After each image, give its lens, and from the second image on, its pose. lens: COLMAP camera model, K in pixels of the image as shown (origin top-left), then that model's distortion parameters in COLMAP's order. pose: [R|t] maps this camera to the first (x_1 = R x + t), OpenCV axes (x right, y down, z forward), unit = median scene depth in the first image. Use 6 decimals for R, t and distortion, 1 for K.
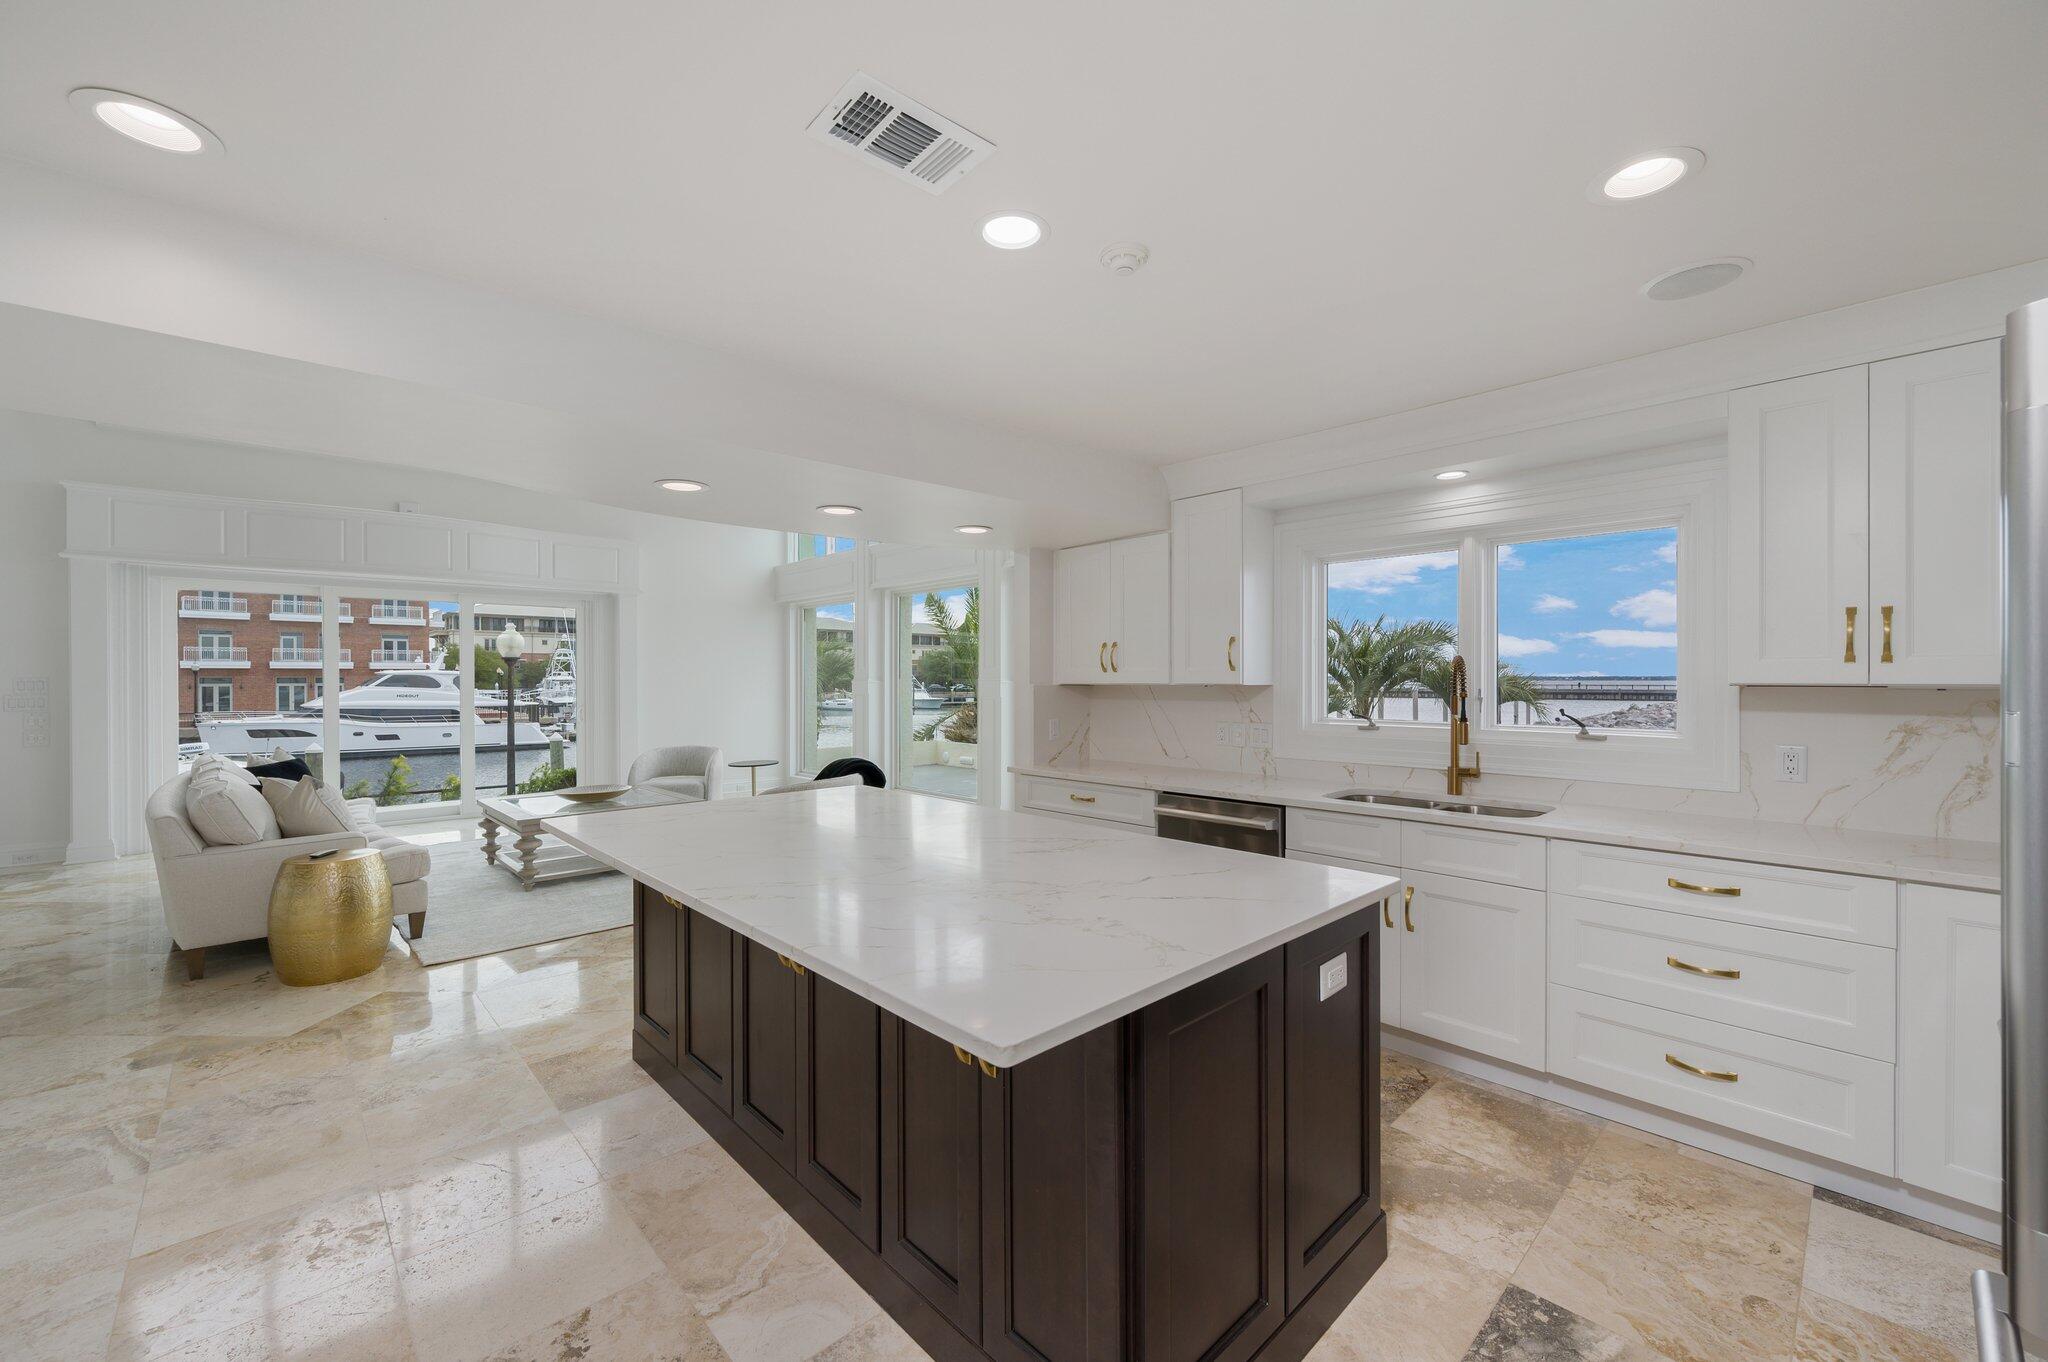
lens RADIAL K [[813.9, 0, 1030.5], [0, 813.9, 682.2], [0, 0, 1]] dist [0.001516, 0.000126]
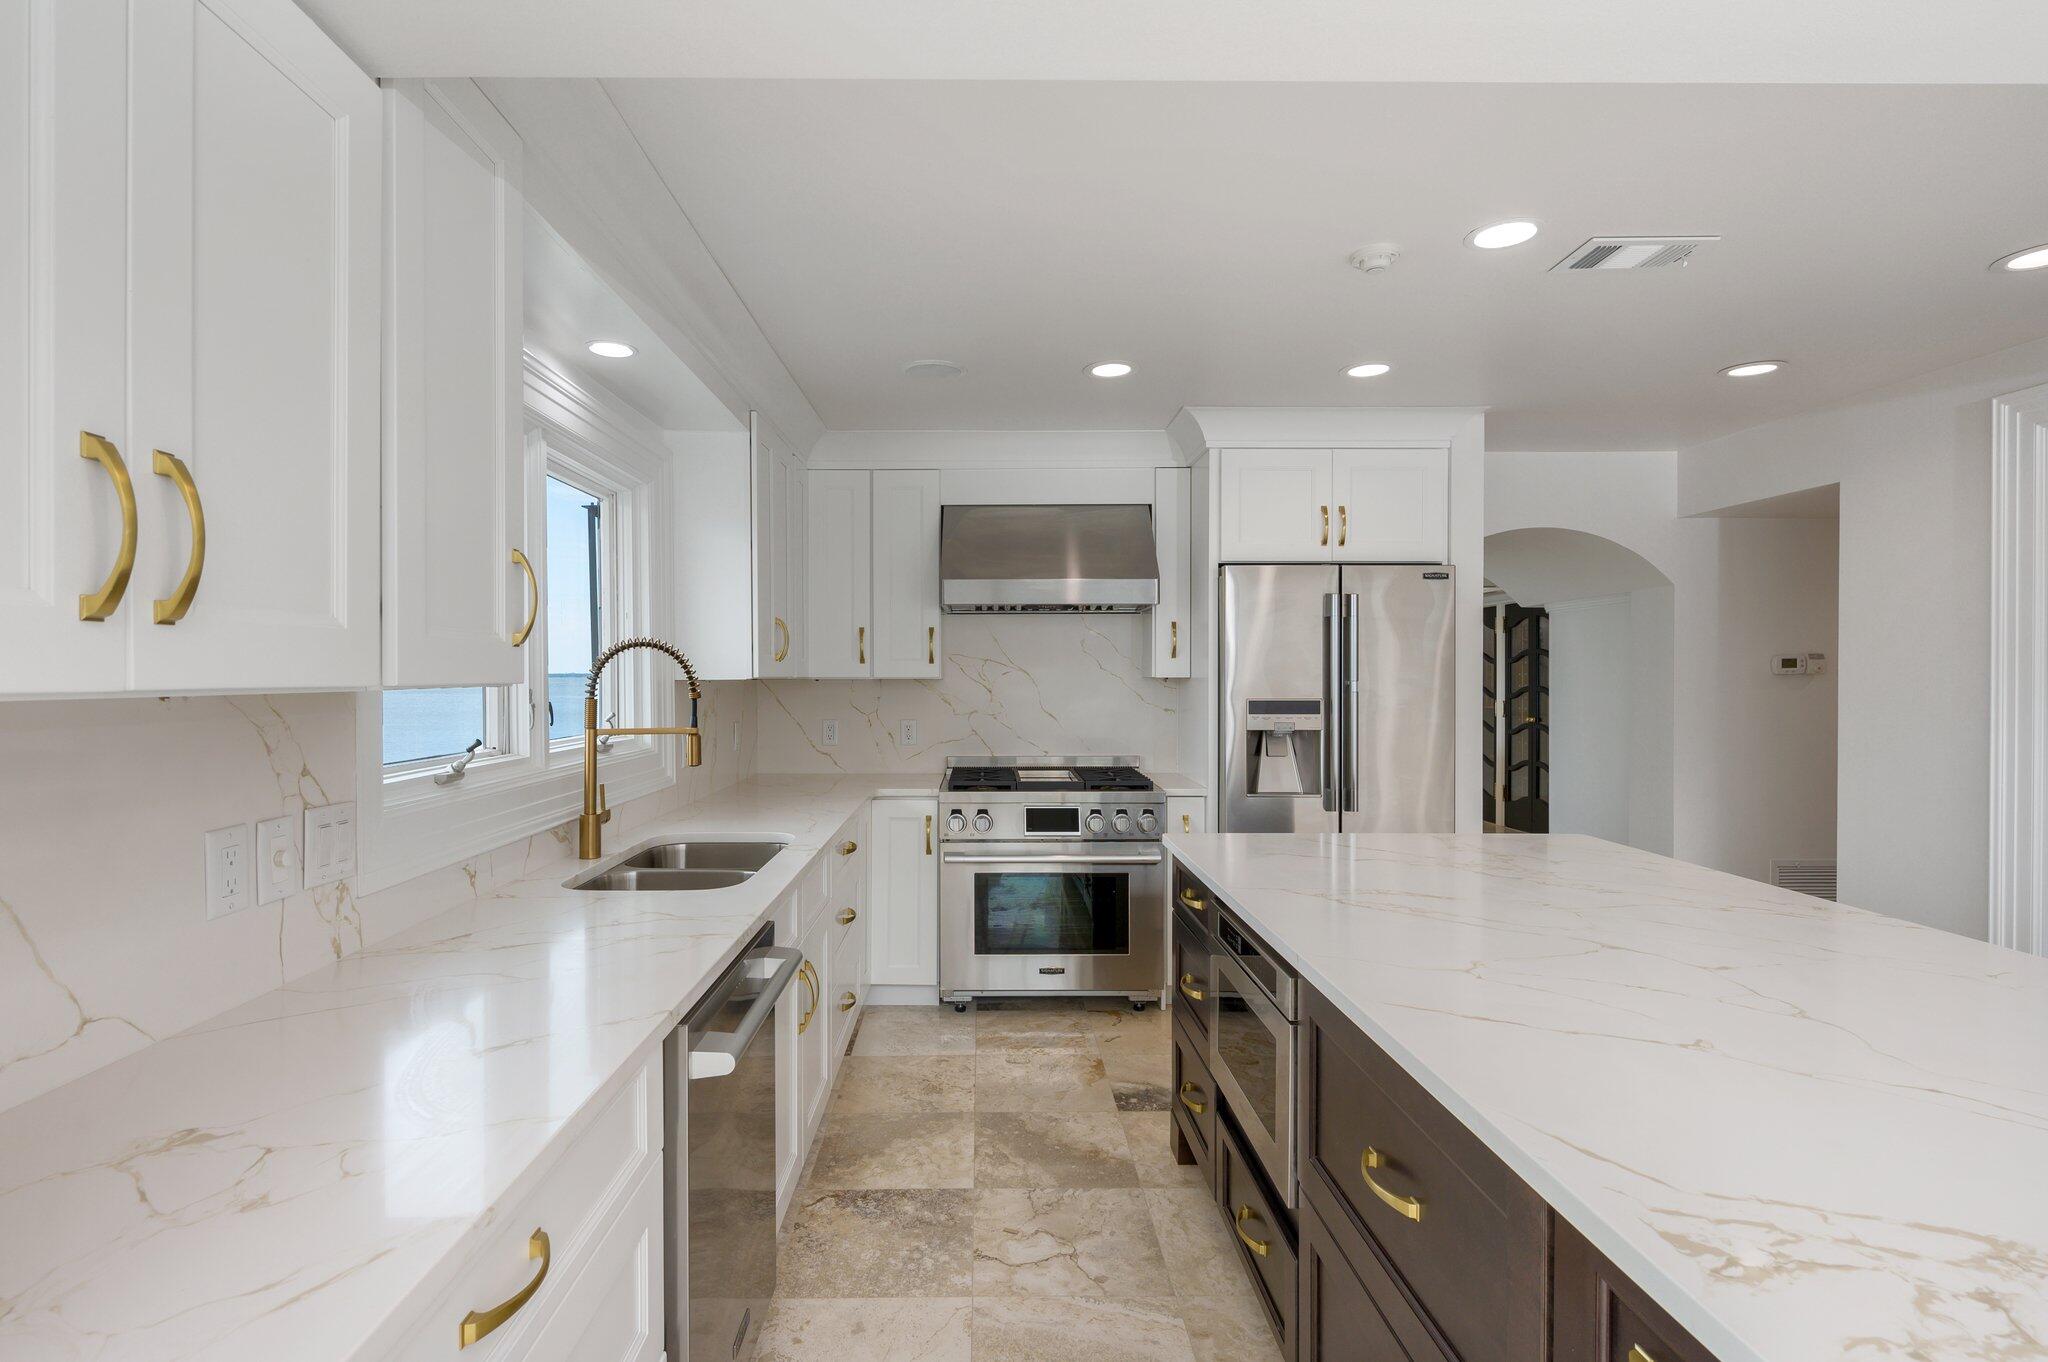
lens RADIAL K [[1002.5, 0, 1025.4], [0, 1002.5, 667.2], [0, 0, 1]] dist [0.005688, 0.000434]
pose [[-0.756142, 0.004632, 0.654391, -0.234444], [-0.000307, 0.999972, -0.007432, -0.002961], [-0.654407, -0.005821, -0.756120, 1.359819]]
